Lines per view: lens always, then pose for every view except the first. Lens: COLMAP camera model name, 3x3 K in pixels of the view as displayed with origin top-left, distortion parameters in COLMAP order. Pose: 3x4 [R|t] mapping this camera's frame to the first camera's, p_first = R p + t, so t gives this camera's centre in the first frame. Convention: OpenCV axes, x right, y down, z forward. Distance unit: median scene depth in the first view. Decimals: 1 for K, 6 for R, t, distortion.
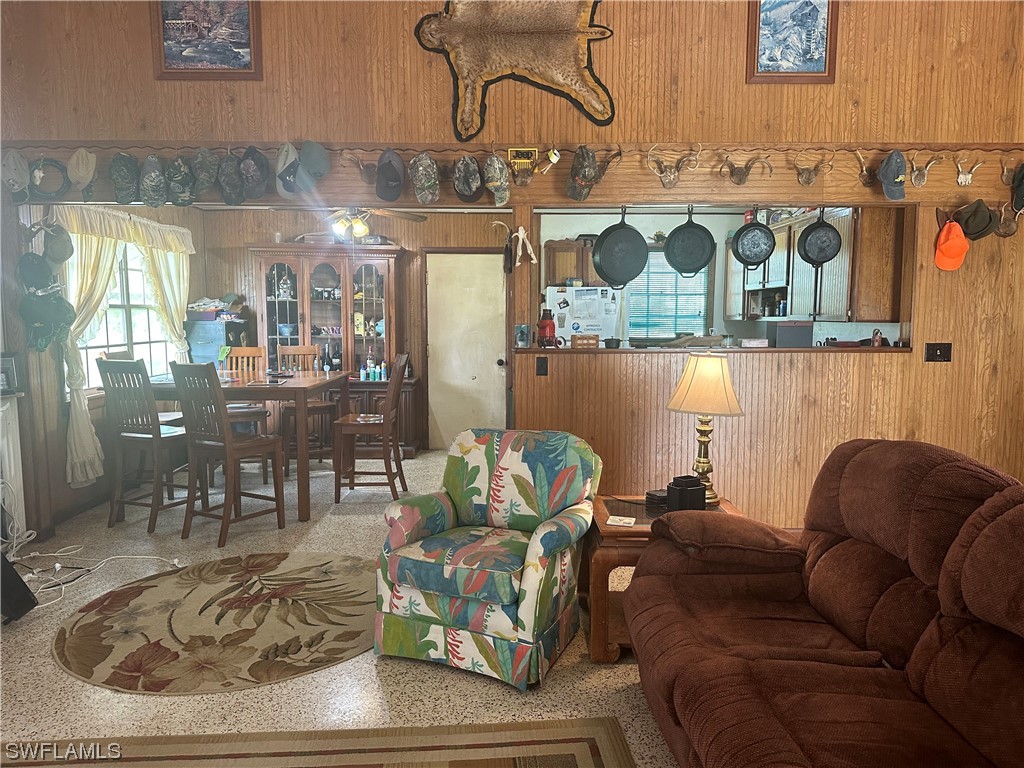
lens RADIAL K [[745.2, 0, 515.5], [0, 745.2, 386.4], [0, 0, 1]] dist [0.008774, 0.001908]
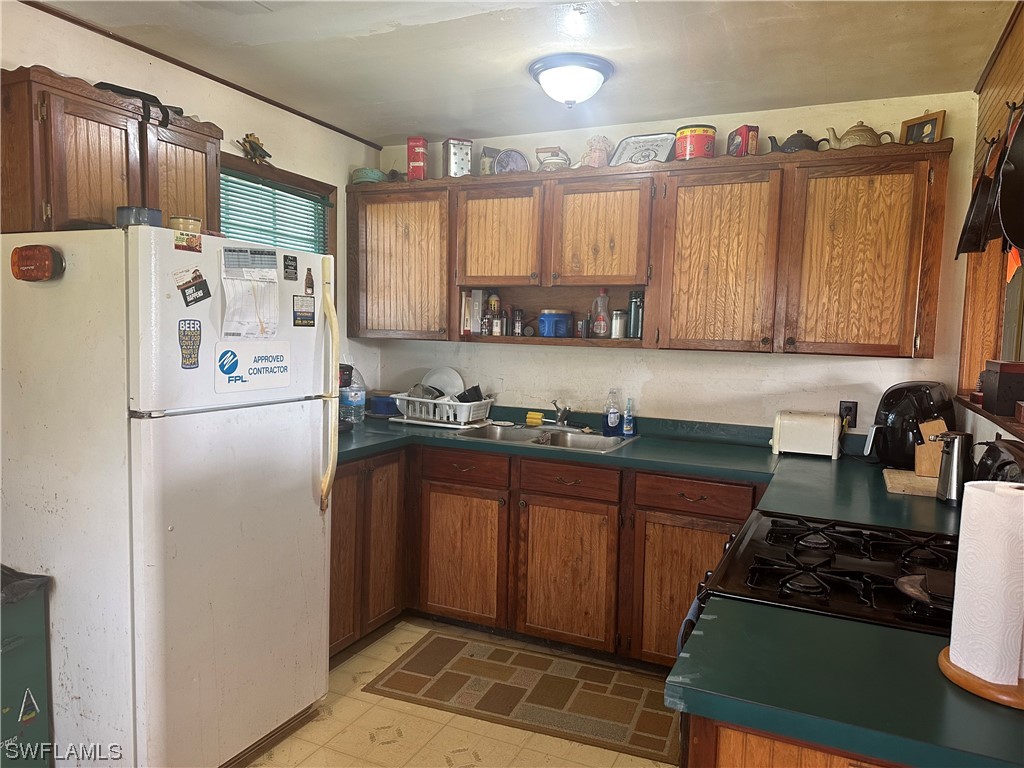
lens RADIAL K [[705.4, 0, 506.1], [0, 705.4, 386.2], [0, 0, 1]] dist [0.089587, -0.130327]
pose [[0.479561, -0.058803, 0.875536, -0.110429], [0.057707, 0.997706, 0.035400, -0.063351], [-0.875609, 0.033548, 0.481854, 0.639279]]
